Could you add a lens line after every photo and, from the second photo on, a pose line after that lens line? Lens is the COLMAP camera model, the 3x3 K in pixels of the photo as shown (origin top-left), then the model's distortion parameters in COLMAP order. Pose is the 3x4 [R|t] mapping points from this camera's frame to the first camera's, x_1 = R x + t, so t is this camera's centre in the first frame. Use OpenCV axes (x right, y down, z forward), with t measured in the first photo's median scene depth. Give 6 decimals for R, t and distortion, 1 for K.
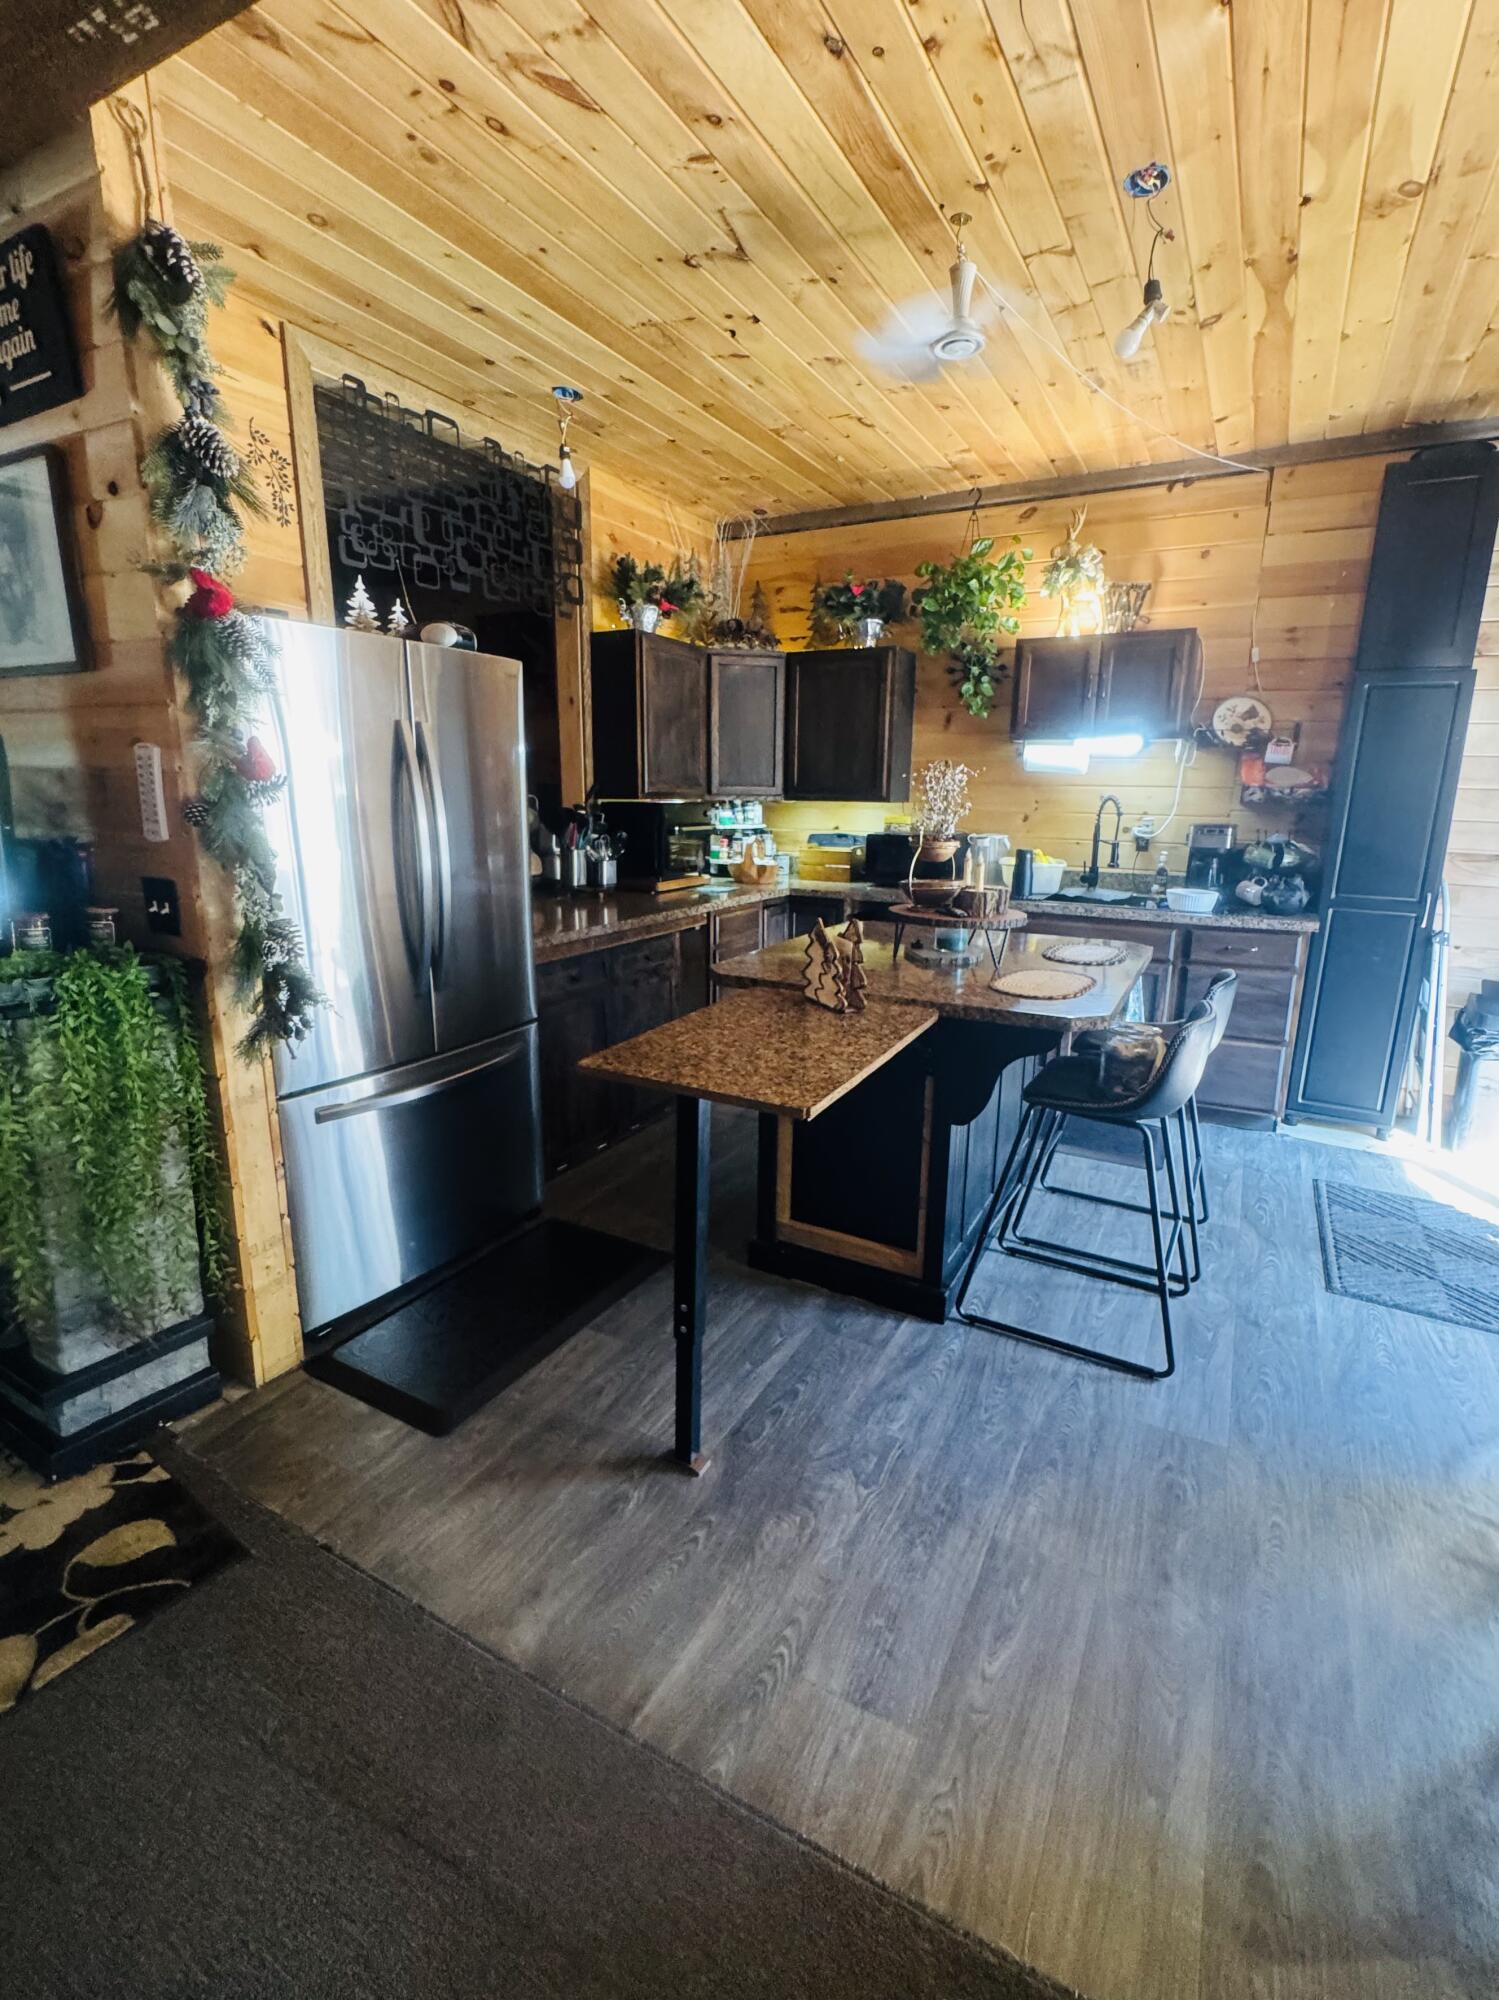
lens RADIAL K [[907.5, 0, 748.7], [0, 907.5, 997.6], [0, 0, 1]] dist [-0.005571, 0.001071]
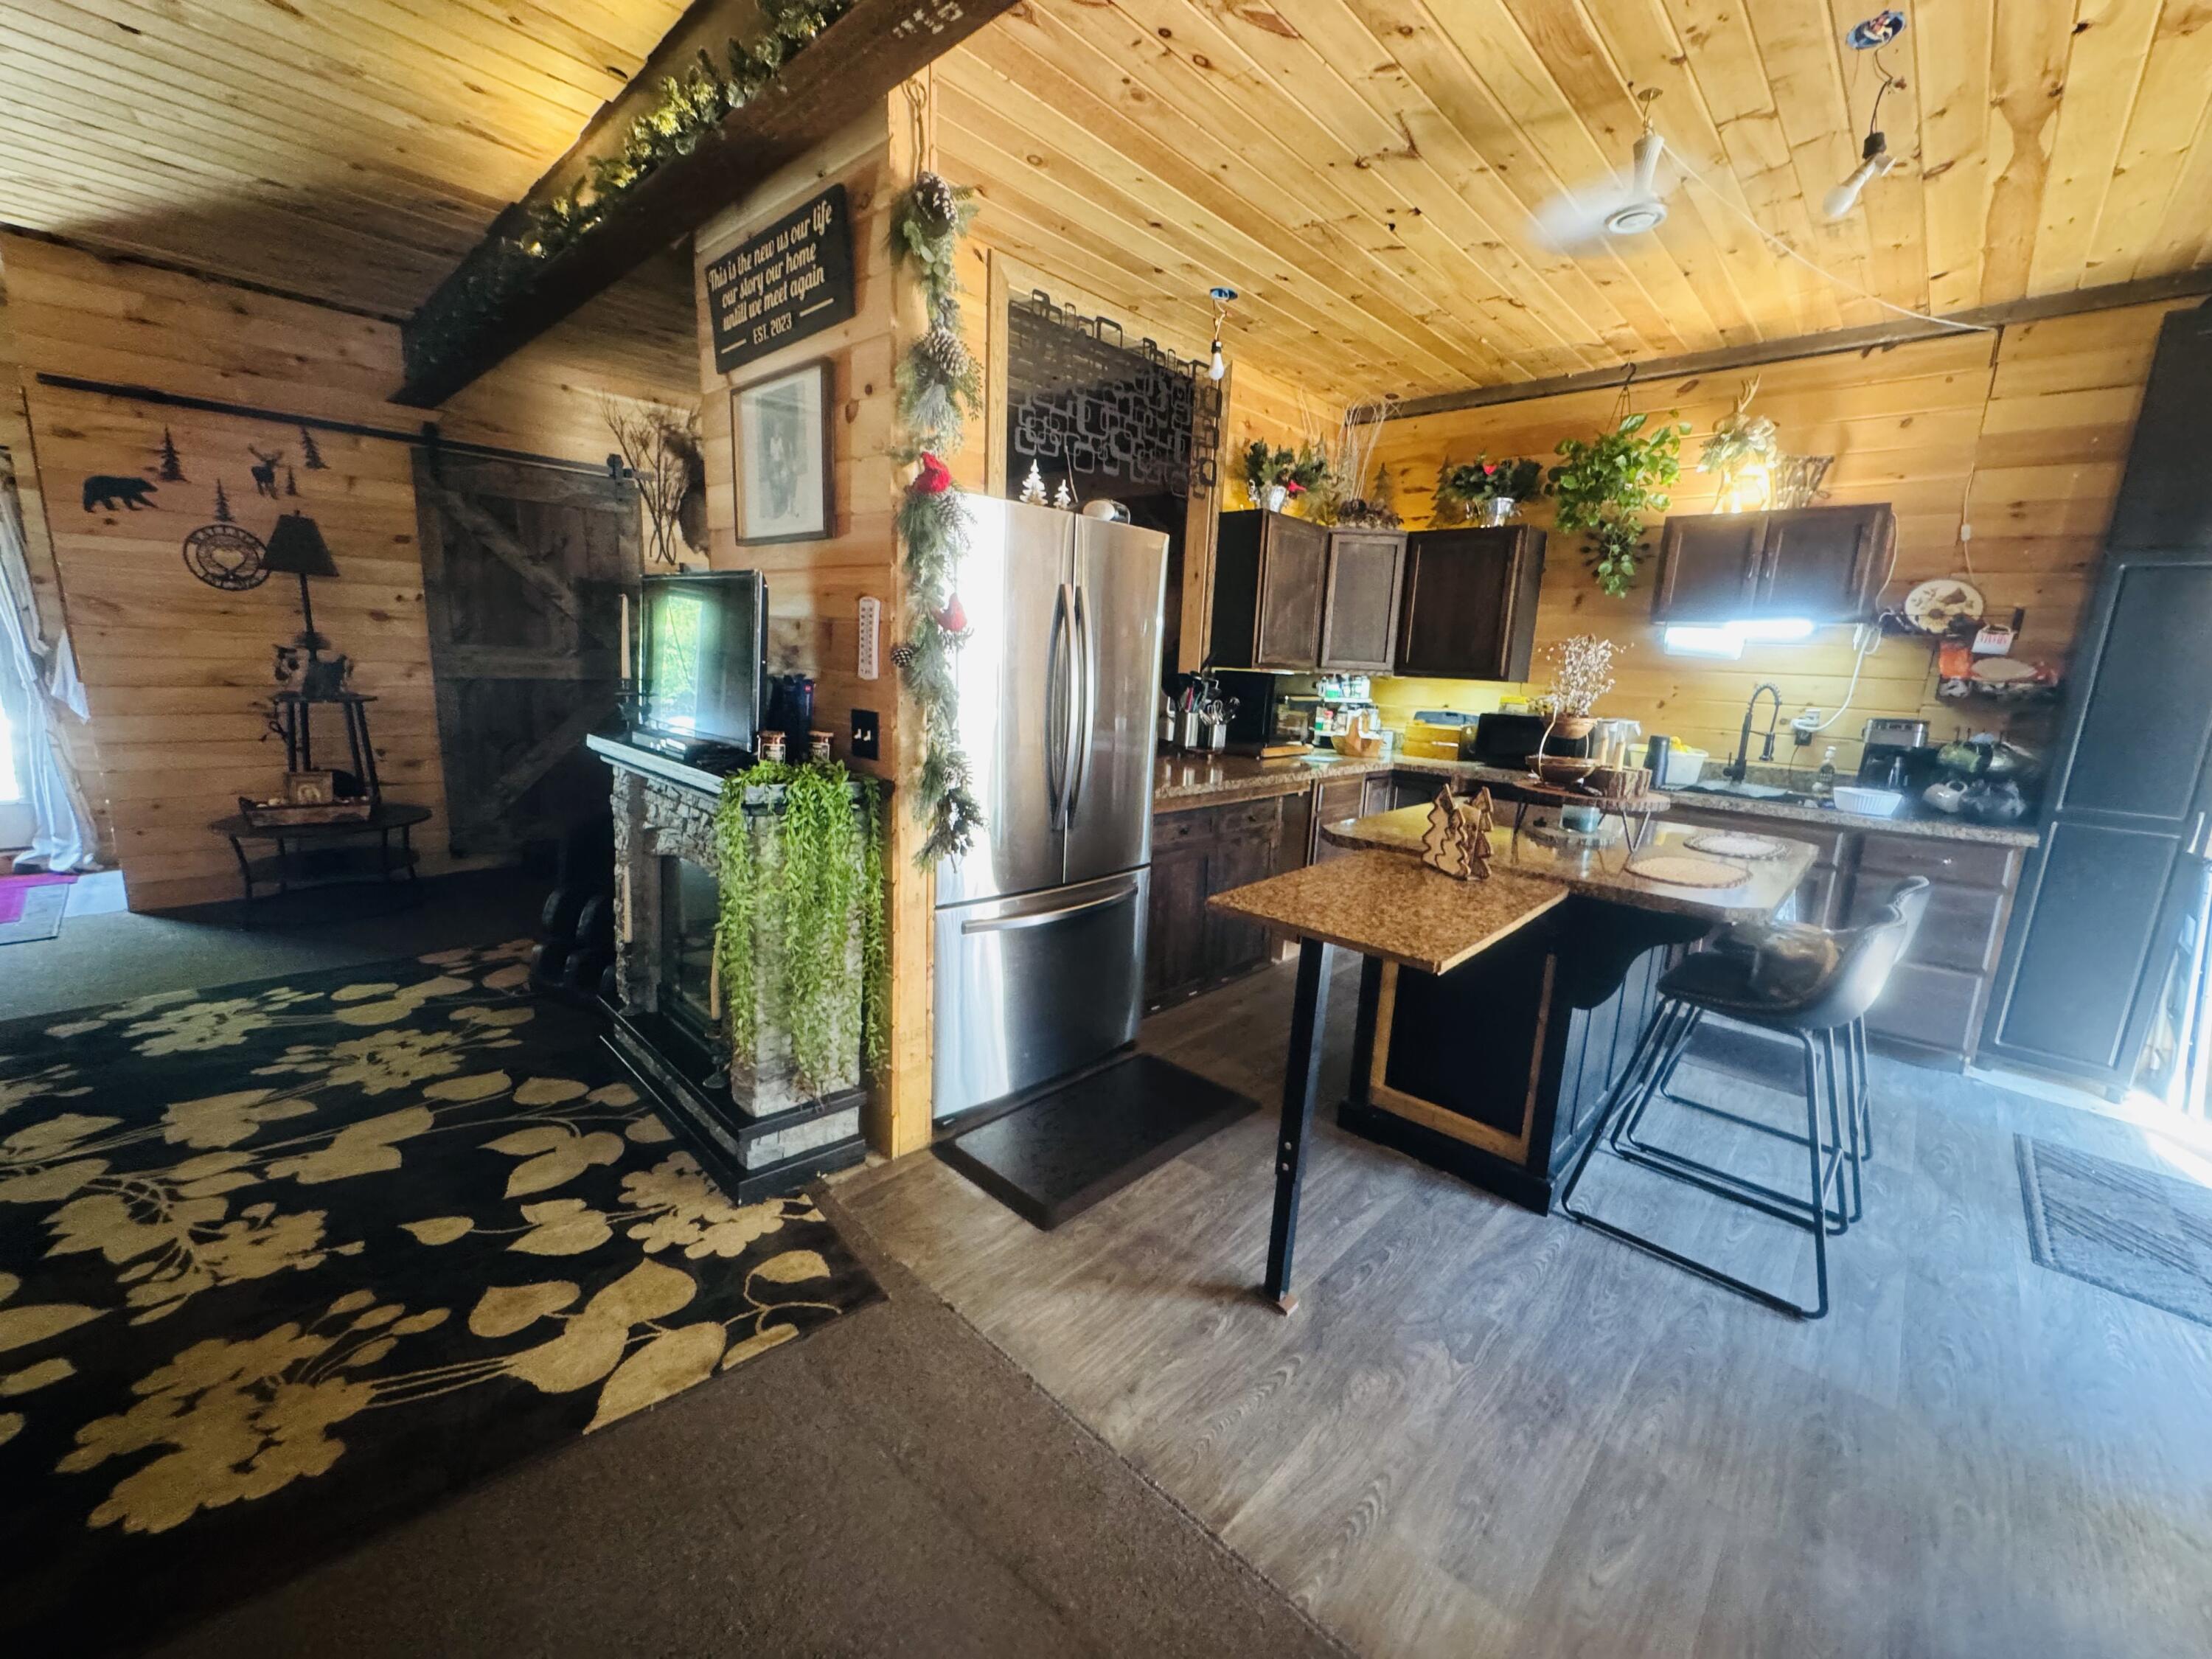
lens RADIAL K [[879.9, 0, 1105.7], [0, 879.9, 829.9], [0, 0, 1]] dist [-0.006721, 0.001405]
pose [[0.967445, 0.080047, -0.240089, -0.047717], [-0.090293, 0.995402, -0.031968, 0.027090], [0.236426, 0.052605, 0.970224, -0.030380]]
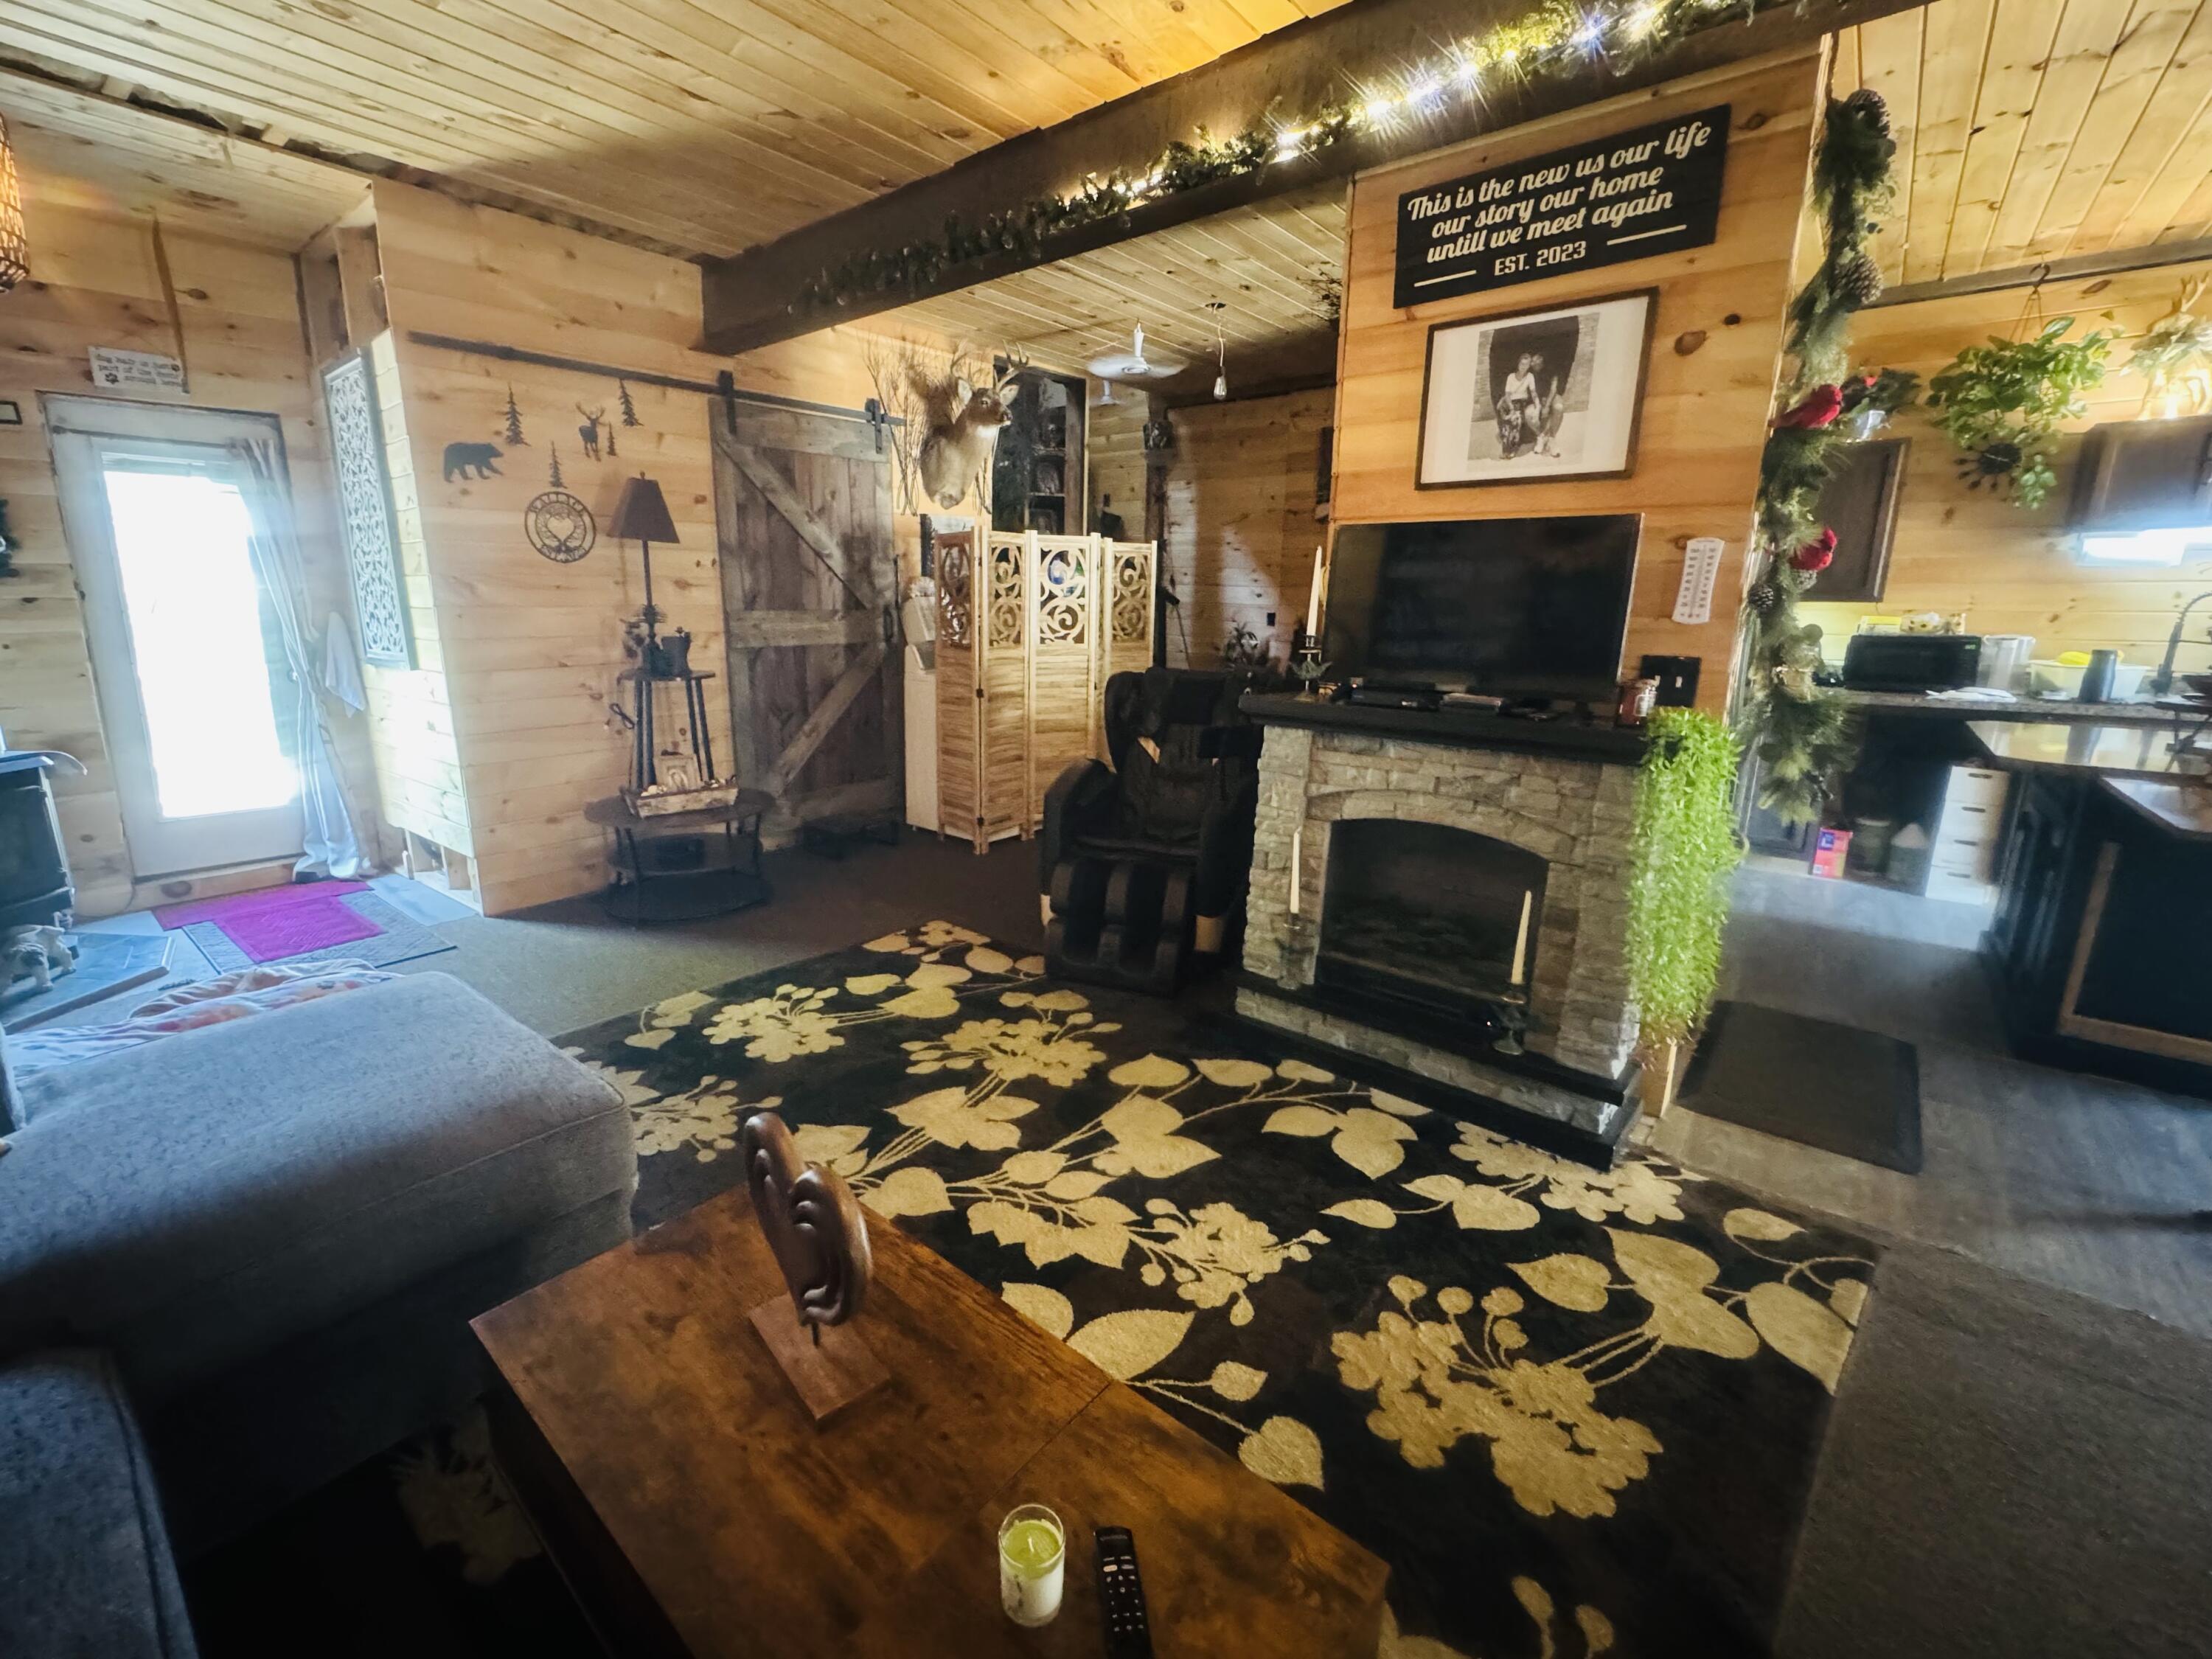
lens RADIAL K [[938.5, 0, 1031.2], [0, 938.5, 805.9], [0, 0, 1]] dist [-0.004707, 0.000827]
pose [[0.977070, 0.035971, -0.209857, -0.988258], [-0.039170, 0.999171, -0.011106, 0.085338], [0.209283, 0.019072, 0.977669, -0.271307]]
